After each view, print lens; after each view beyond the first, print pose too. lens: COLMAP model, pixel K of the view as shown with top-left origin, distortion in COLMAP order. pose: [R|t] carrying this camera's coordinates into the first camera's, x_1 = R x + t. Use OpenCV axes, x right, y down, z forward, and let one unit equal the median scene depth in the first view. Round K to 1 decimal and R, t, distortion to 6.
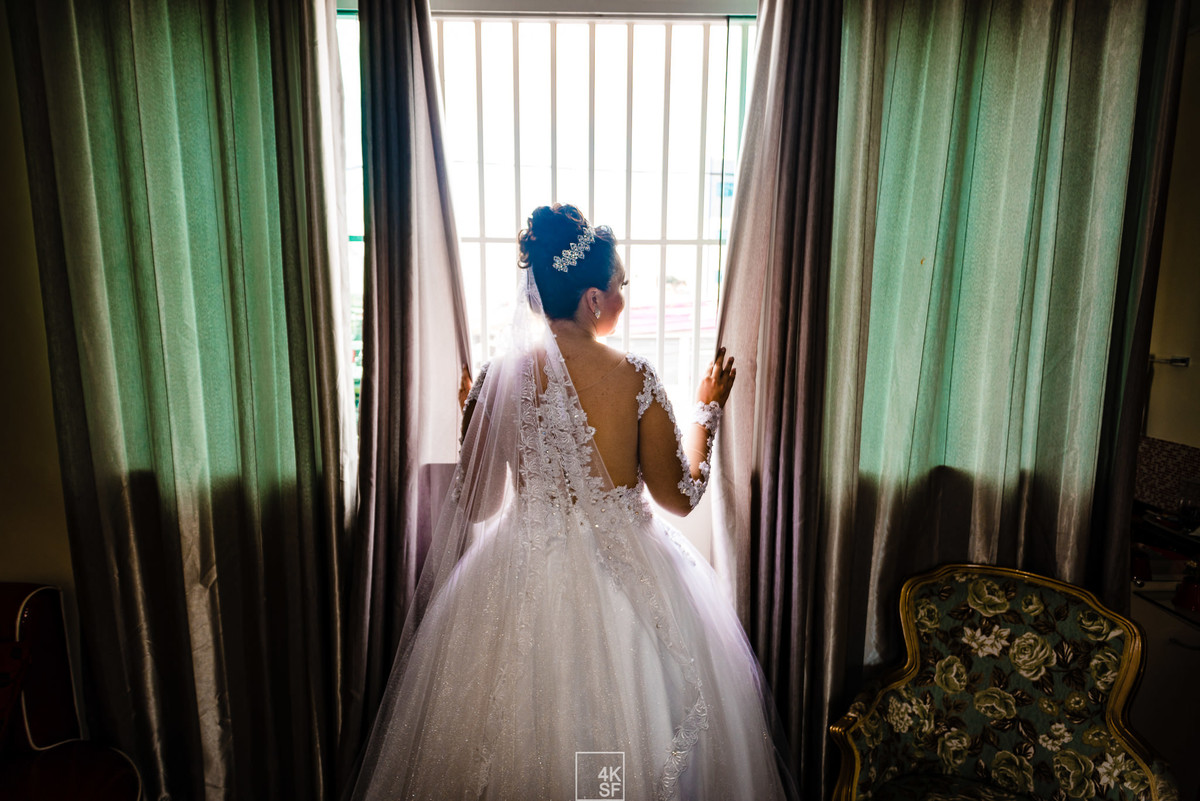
lens RADIAL K [[648.0, 0, 600.0], [0, 648.0, 400.5], [0, 0, 1]] dist [-0.000633, -0.000729]
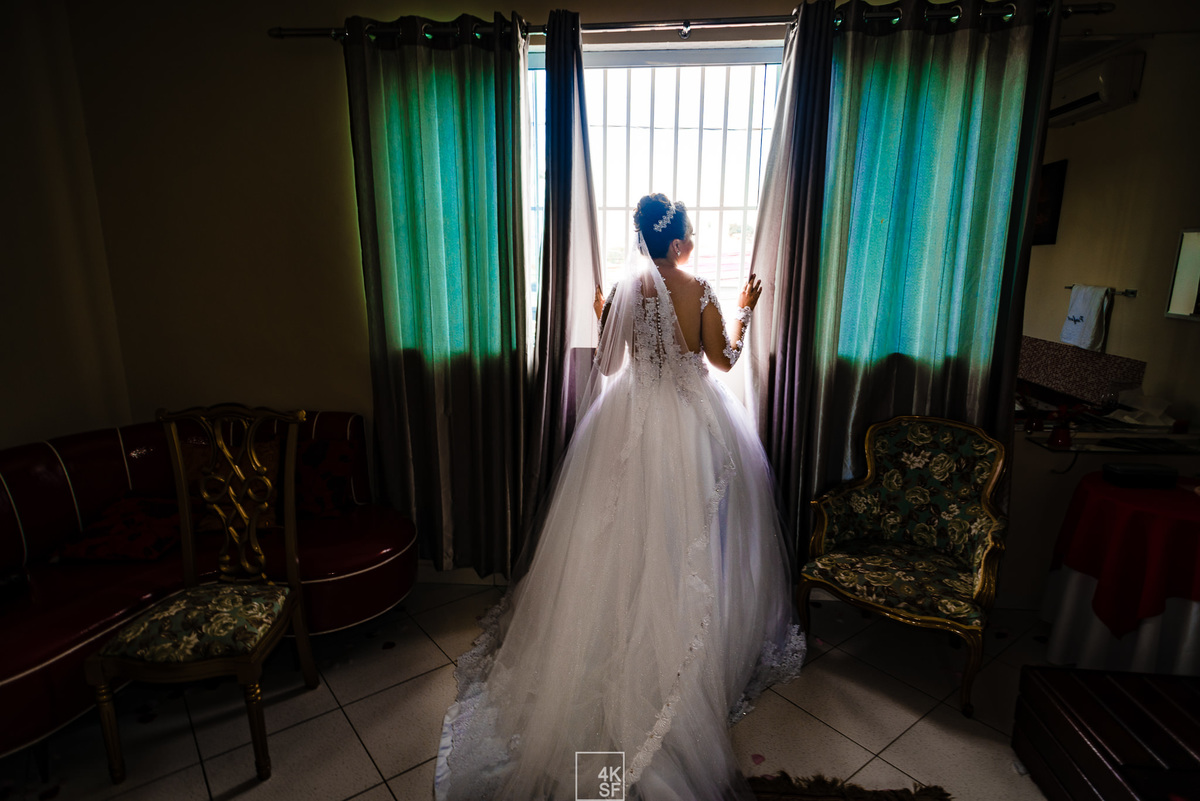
lens RADIAL K [[627.1, 0, 600.0], [0, 627.1, 400.5], [0, 0, 1]] dist [0.002762, 0.000250]
pose [[0.994247, 0.020074, -0.105210, -0.027218], [-0.011209, 0.996387, 0.084183, 0.104717], [0.106520, -0.082520, 0.990880, -0.649016]]
